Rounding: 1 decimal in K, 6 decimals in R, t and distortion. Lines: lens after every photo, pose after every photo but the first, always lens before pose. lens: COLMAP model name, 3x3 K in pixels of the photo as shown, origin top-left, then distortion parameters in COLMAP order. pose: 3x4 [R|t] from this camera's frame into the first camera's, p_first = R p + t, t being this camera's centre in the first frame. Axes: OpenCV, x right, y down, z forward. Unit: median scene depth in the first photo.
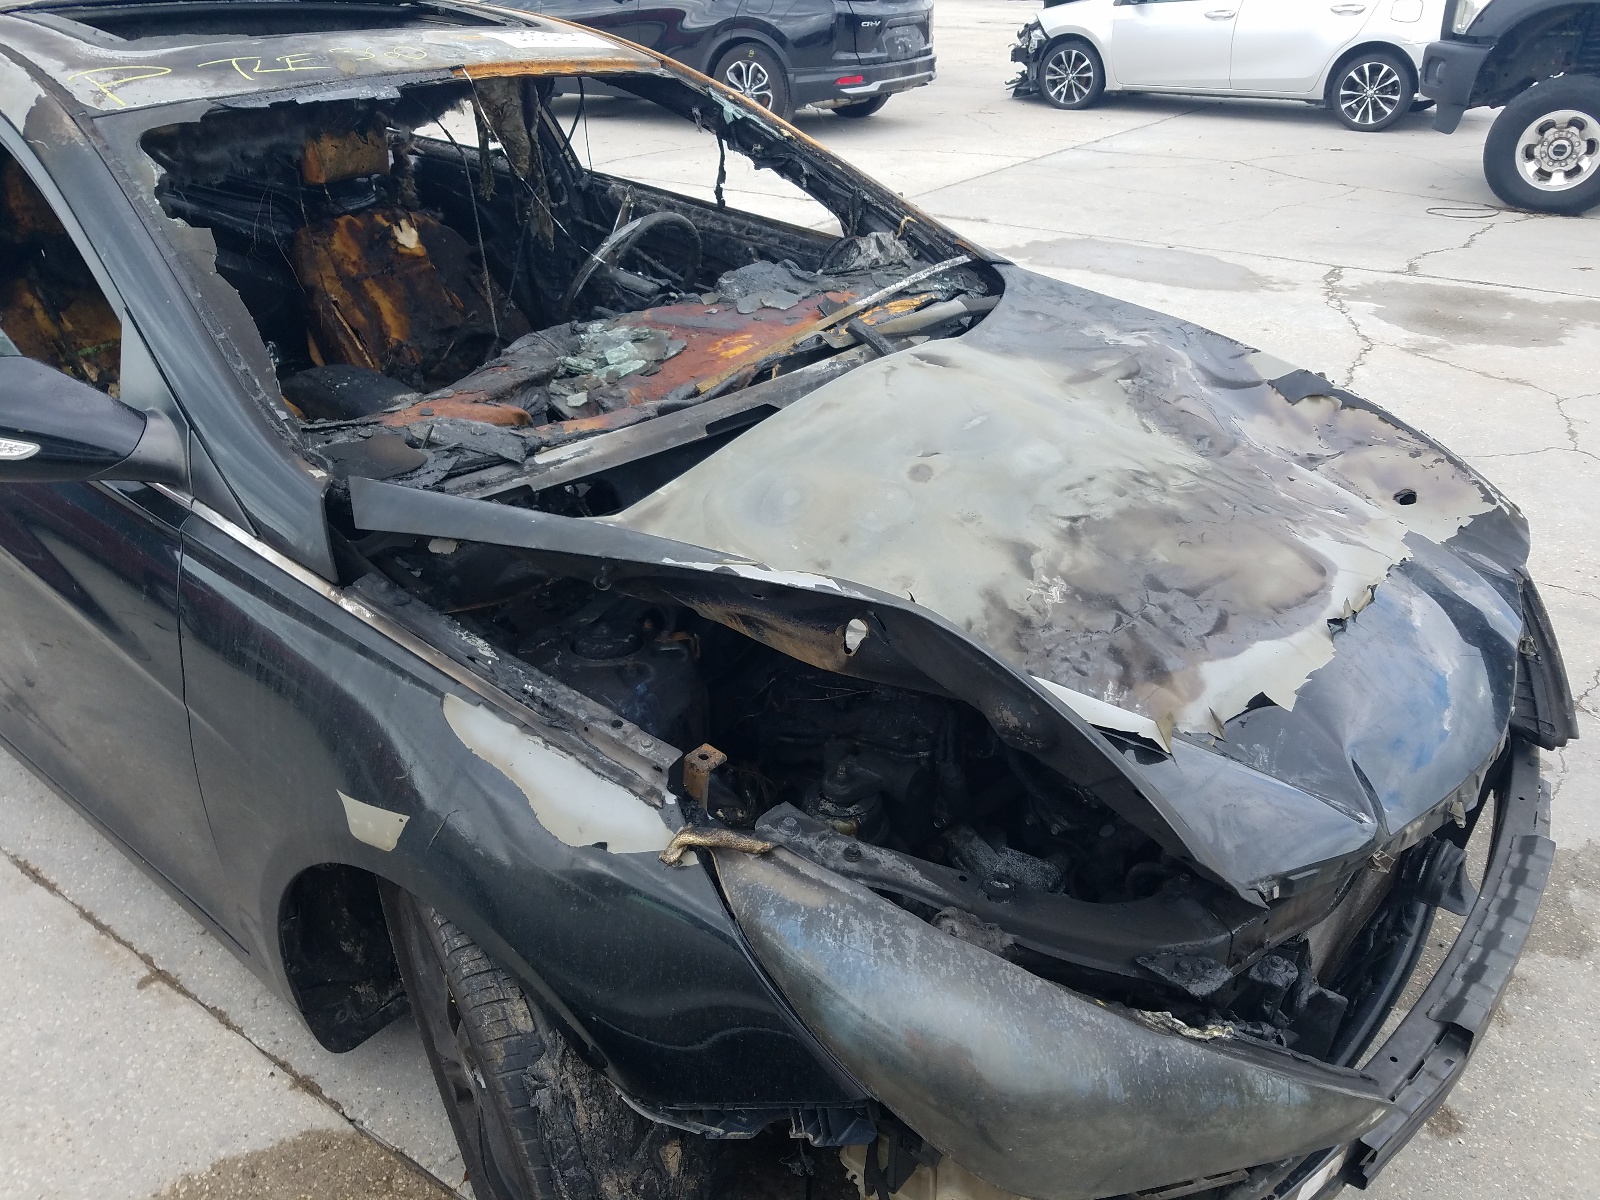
lens RADIAL K [[1272.5, 0, 802.5], [0, 1272.5, 601.1], [0, 0, 1]] dist [-0.028121, 0.022883]
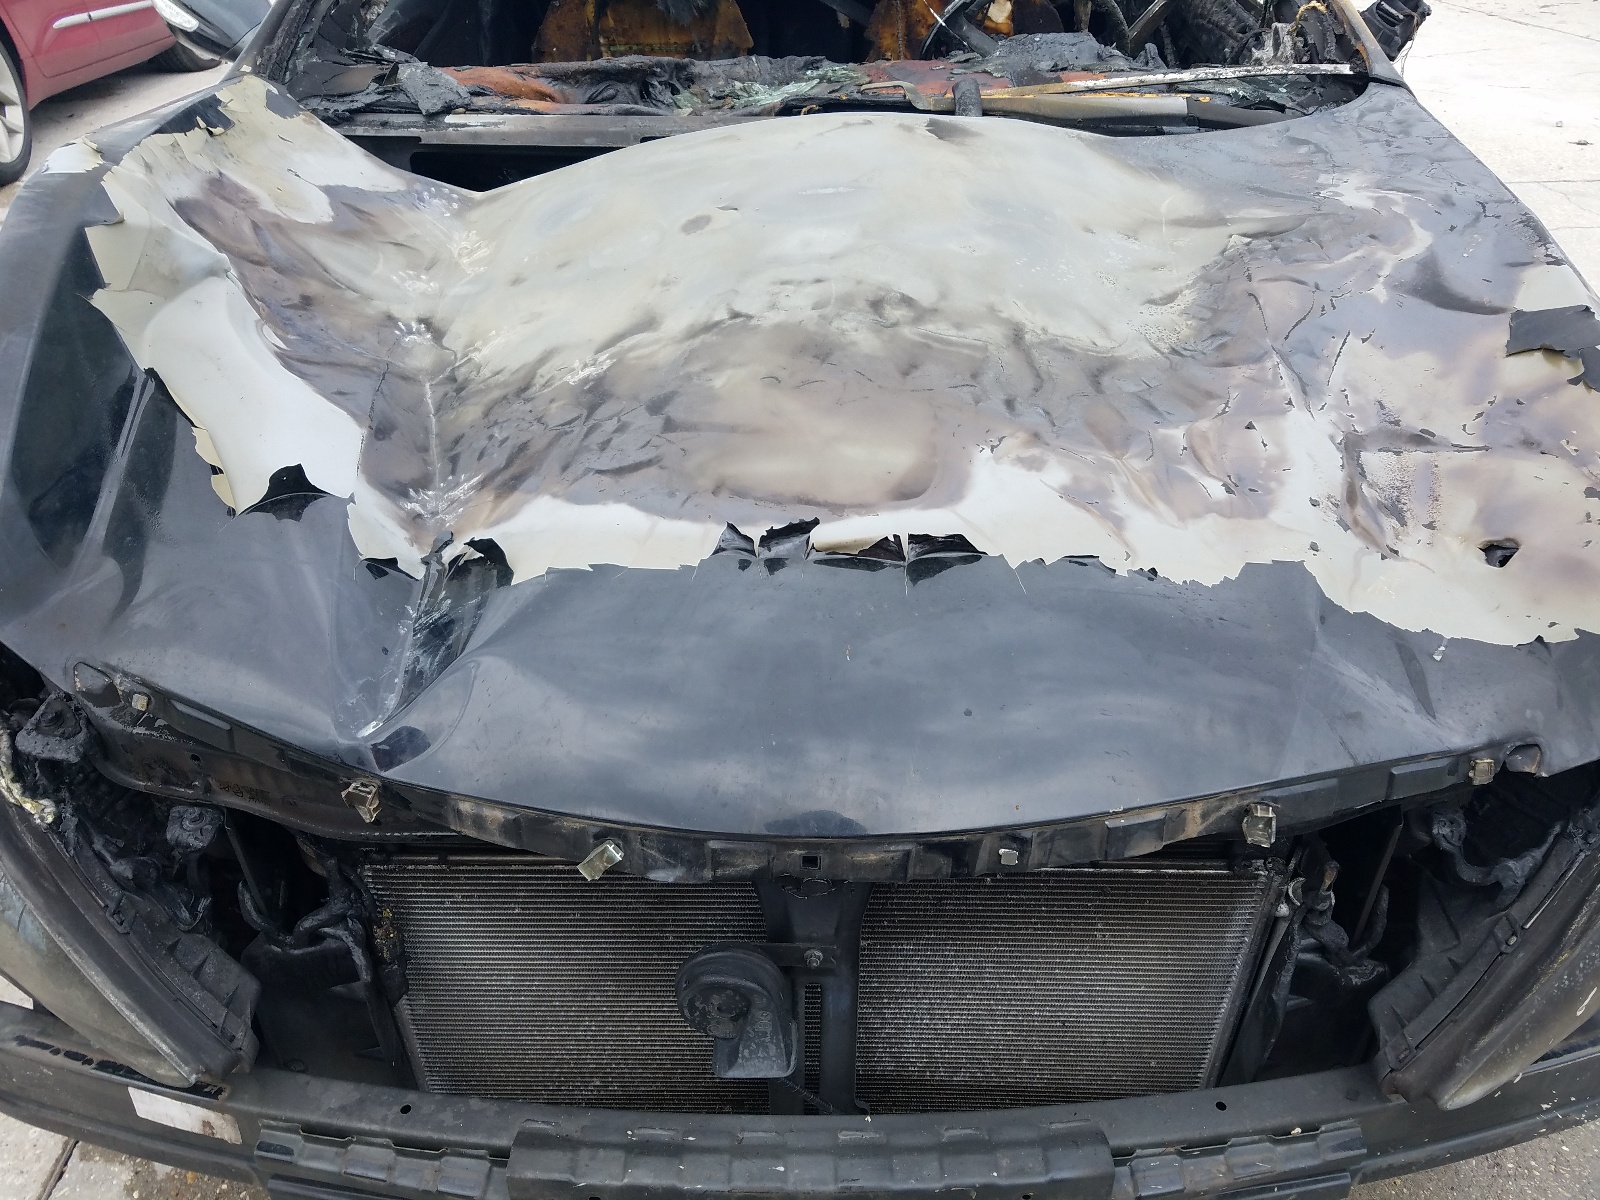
lens RADIAL K [[1272.5, 0, 804.2], [0, 1272.5, 599.0], [0, 0, 1]] dist [-0.028121, 0.022883]
pose [[0.618182, 0.411487, -0.669723, 0.701279], [-0.361651, 0.905384, 0.222461, -0.083242], [0.697896, 0.104684, 0.708507, 0.481371]]
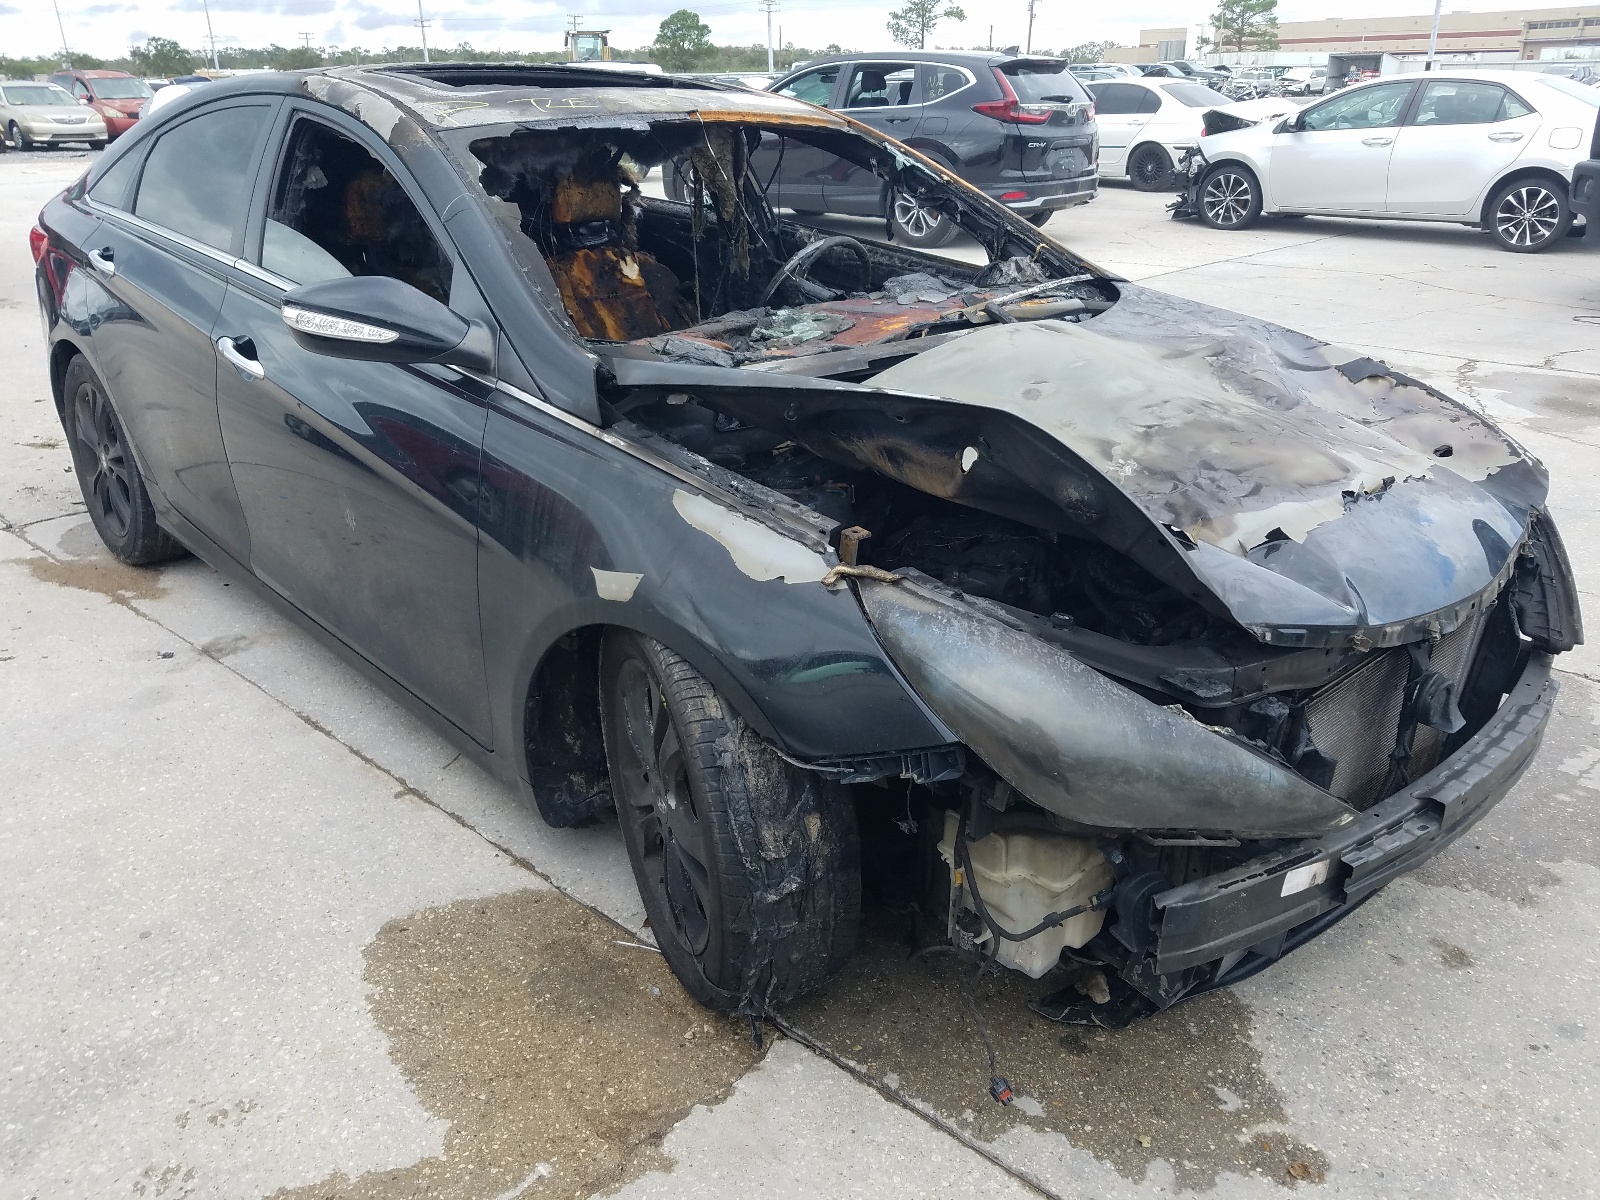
lens RADIAL K [[1272.5, 0, 793.8], [0, 1272.5, 603.4], [0, 0, 1]] dist [-0.028121, 0.022883]
pose [[0.990687, 0.054634, -0.124718, 0.023852], [-0.066401, 0.993521, -0.092231, 0.229836], [0.118871, 0.099653, 0.987896, -0.266499]]
